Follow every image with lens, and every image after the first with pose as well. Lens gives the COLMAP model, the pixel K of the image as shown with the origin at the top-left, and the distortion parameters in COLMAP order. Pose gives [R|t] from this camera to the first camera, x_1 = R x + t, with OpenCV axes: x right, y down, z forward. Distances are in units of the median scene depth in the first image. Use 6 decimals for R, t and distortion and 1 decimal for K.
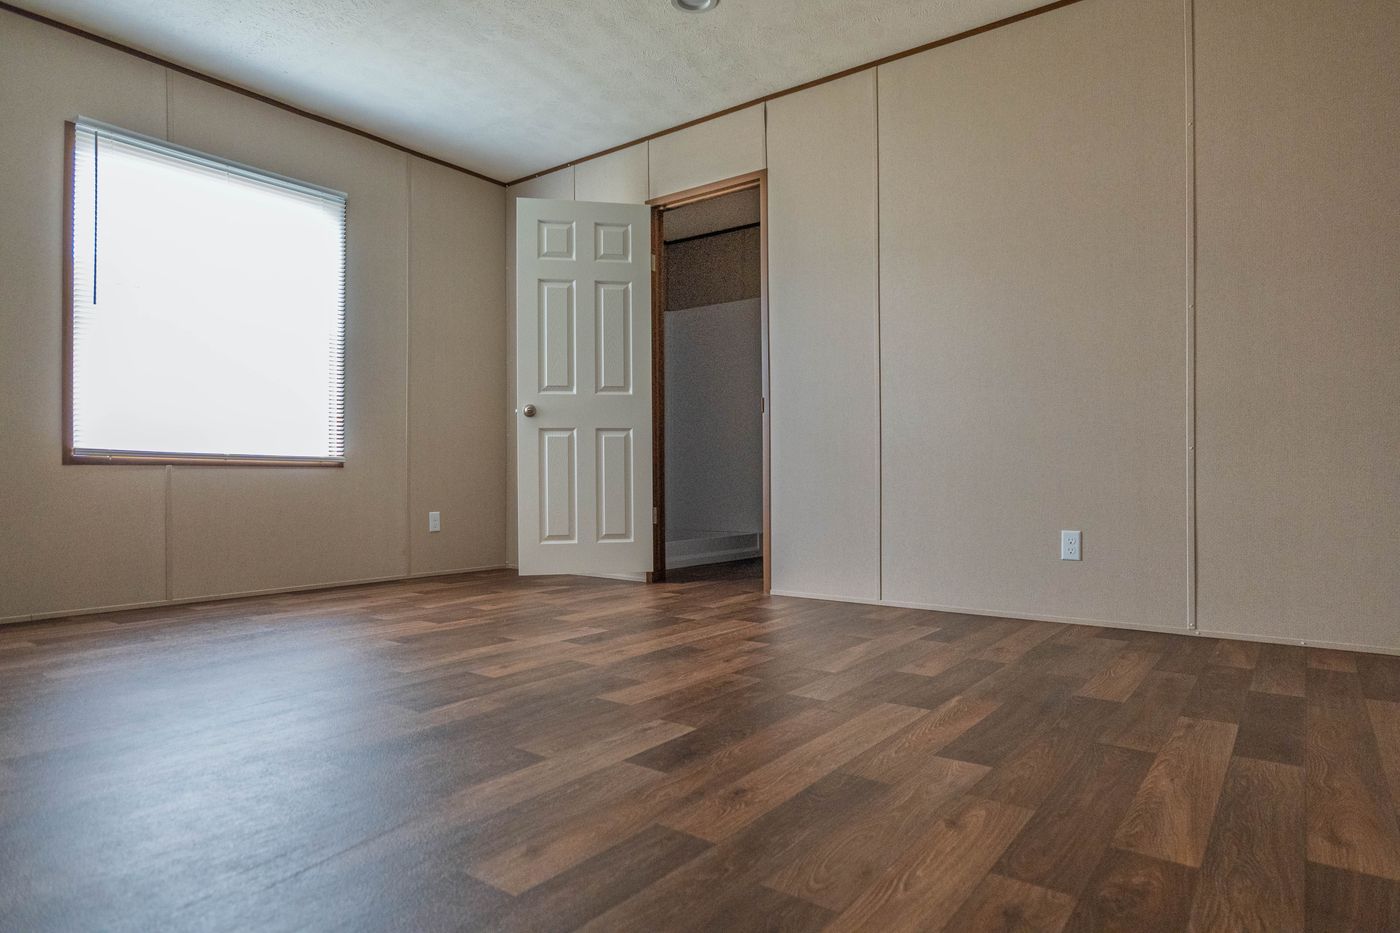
lens RADIAL K [[813.8, 0, 700.0], [0, 813.8, 469.0], [0, 0, 1]] dist [-0.034662, 0.019450]
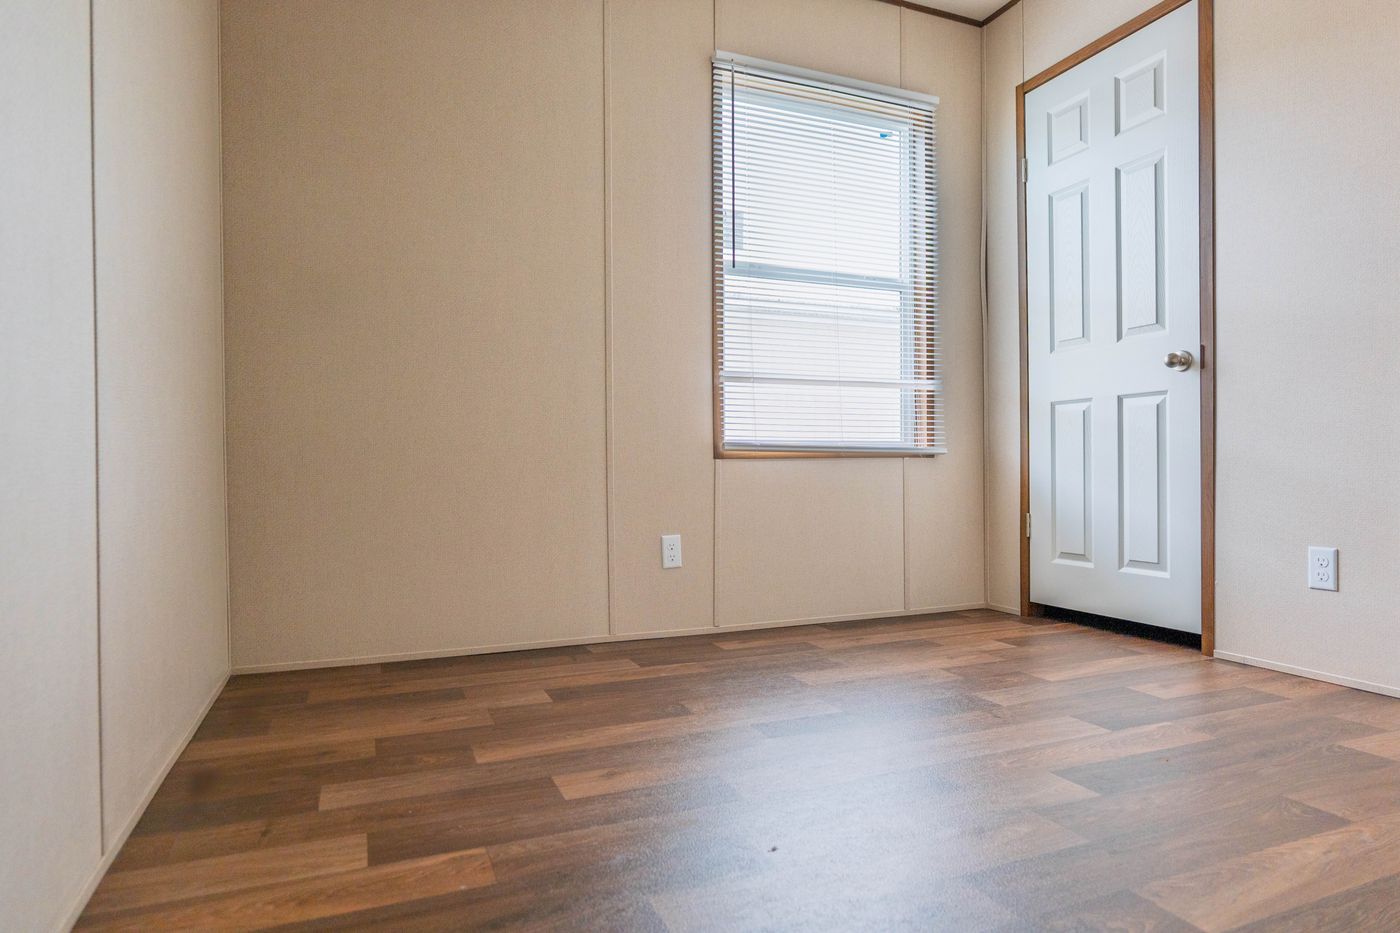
lens RADIAL K [[813.8, 0, 698.8], [0, 813.8, 469.7], [0, 0, 1]] dist [-0.034662, 0.019450]
pose [[0.860111, -0.003478, -0.510094, 0.526848], [0.009050, 0.999923, 0.008442, -0.005727], [0.510026, -0.011877, 0.860077, 0.000274]]
